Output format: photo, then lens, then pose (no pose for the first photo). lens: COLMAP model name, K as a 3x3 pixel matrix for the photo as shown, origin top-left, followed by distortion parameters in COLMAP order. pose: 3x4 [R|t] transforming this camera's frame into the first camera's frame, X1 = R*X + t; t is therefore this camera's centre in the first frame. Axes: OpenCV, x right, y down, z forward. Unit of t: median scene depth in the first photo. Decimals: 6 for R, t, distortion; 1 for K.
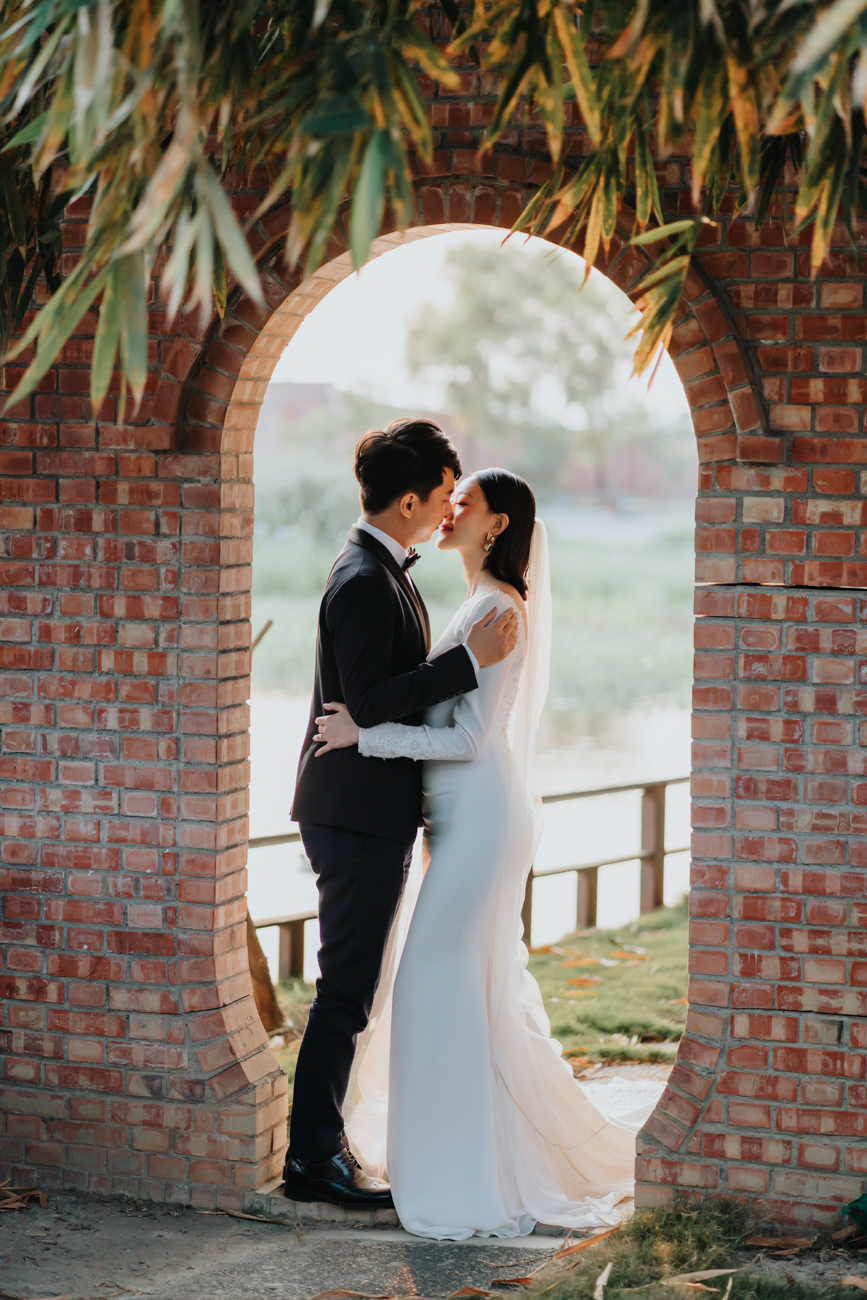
lens RADIAL K [[2942.0, 0, 433.5], [0, 2942.0, 650.0], [0, 0, 1]] dist [0.002577, -0.177300]
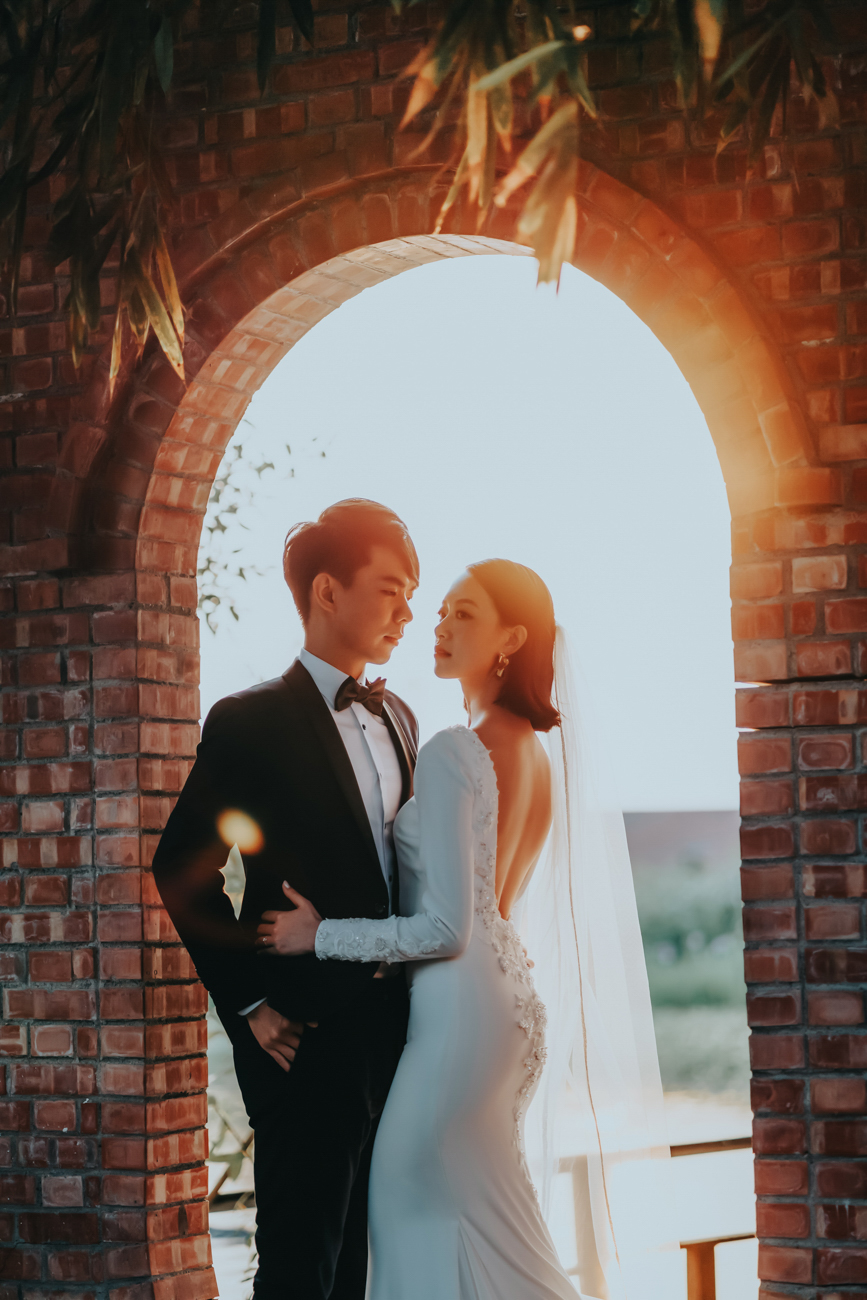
lens RADIAL K [[2942.0, 0, 433.5], [0, 2942.0, 650.0], [0, 0, 1]] dist [0.002577, -0.177300]
pose [[0.987981, -0.051462, -0.145757, 0.113482], [0.029734, 0.988615, -0.147499, 0.068354], [0.151688, 0.141392, 0.978263, 0.263818]]
